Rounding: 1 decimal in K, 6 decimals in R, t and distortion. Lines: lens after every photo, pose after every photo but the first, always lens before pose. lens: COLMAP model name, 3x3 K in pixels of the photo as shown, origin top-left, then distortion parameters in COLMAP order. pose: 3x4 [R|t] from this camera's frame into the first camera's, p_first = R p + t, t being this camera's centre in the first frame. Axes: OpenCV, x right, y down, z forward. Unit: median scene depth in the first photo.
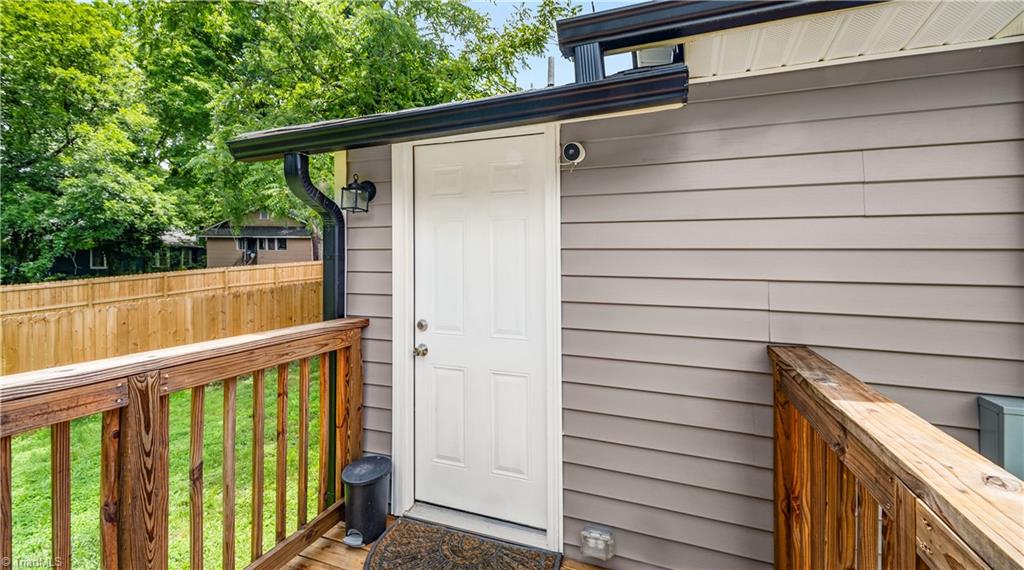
lens RADIAL K [[448.1, 0, 512.7], [0, 448.1, 237.5], [0, 0, 1]] dist [0.001460, 0.000360]
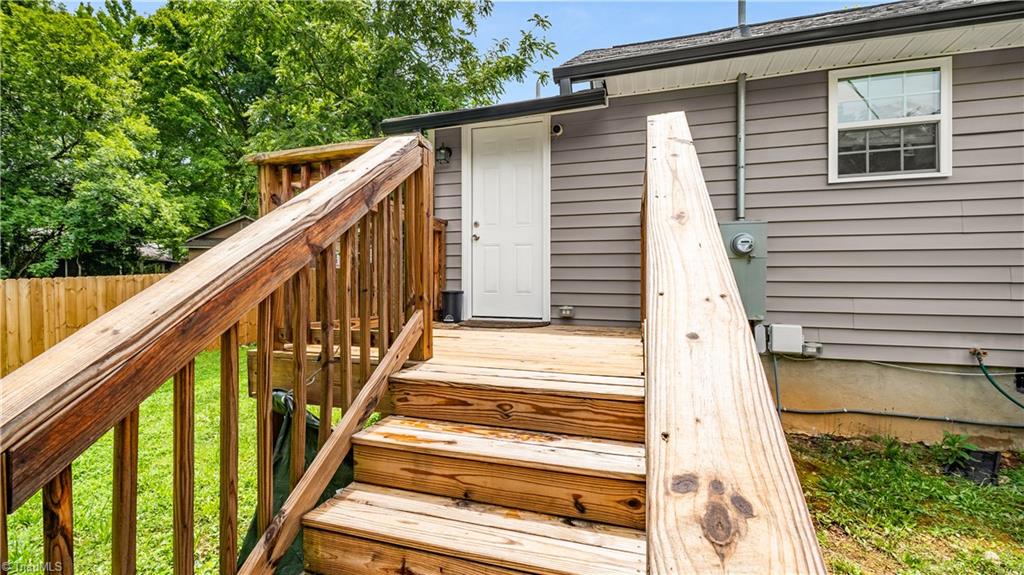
lens RADIAL K [[441.0, 0, 512.0], [0, 441.0, 287.5], [0, 0, 1]] dist [0.000230, -0.000134]
pose [[0.997118, -0.005482, 0.075671, -0.035075], [0.000971, 0.998227, 0.059516, 0.063355], [-0.075863, -0.059271, 0.995355, -0.162265]]
